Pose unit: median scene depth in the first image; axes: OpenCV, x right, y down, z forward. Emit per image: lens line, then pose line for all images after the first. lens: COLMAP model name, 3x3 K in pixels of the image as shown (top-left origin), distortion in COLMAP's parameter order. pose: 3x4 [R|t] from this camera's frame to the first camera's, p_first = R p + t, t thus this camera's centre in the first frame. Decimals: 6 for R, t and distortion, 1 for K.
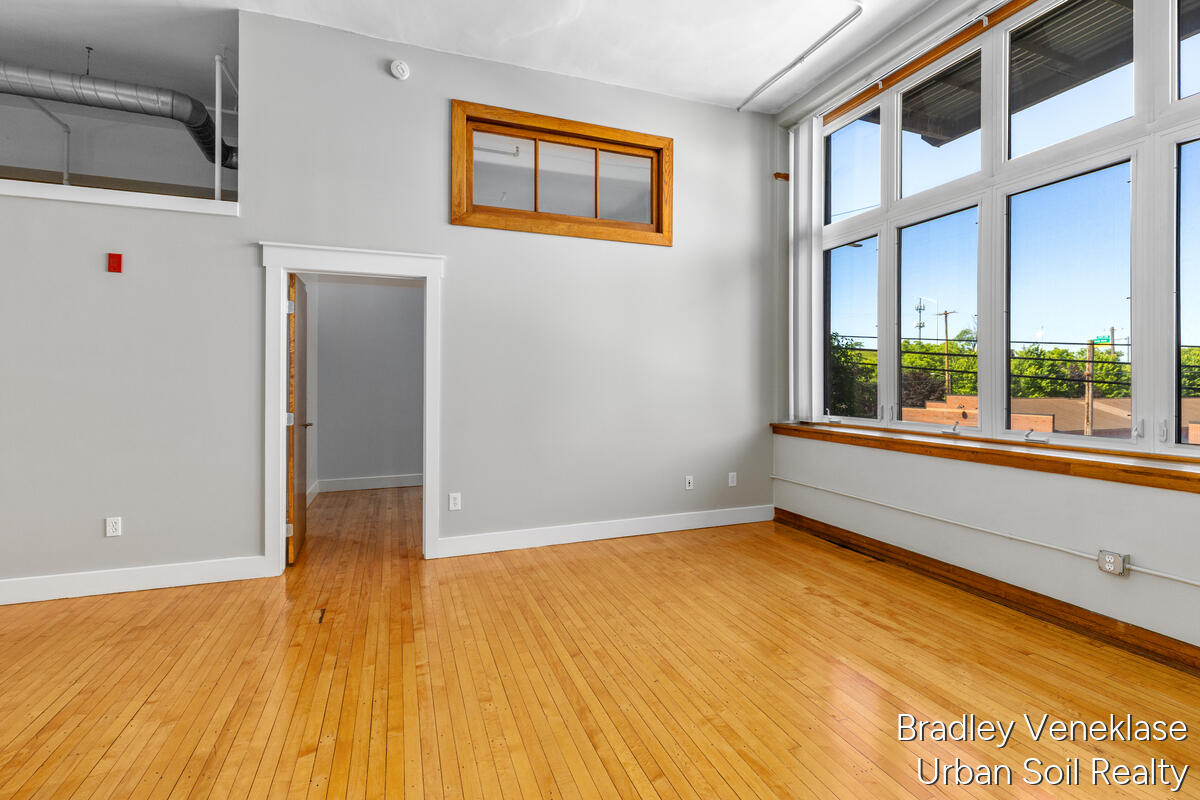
lens RADIAL K [[548.4, 0, 605.8], [0, 548.4, 393.2], [0, 0, 1]] dist [0.000712, -0.000259]
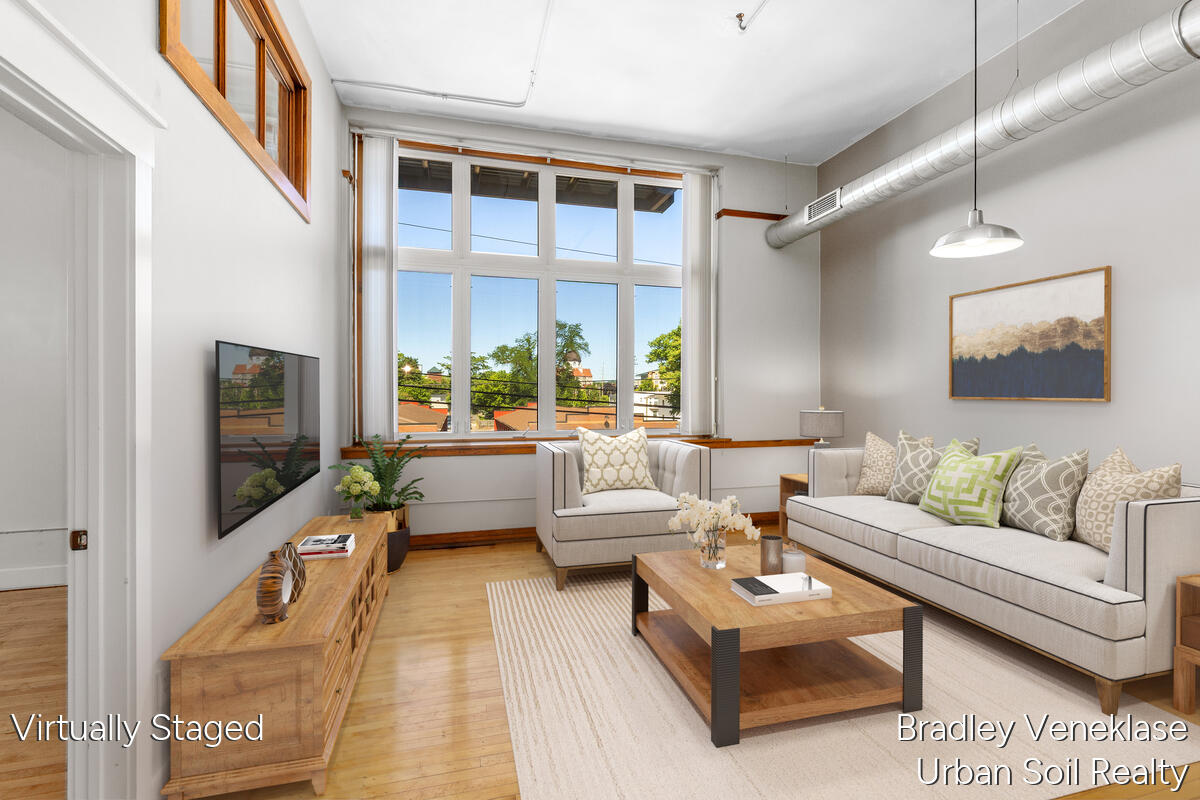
lens RADIAL K [[548.4, 0, 605.8], [0, 548.4, 393.2], [0, 0, 1]] dist [0.000712, -0.000259]
pose [[0.096143, -0.008544, 0.995331, -0.664849], [0.012720, 0.999892, 0.007355, -0.041212], [-0.995286, 0.011954, 0.096241, 0.590154]]
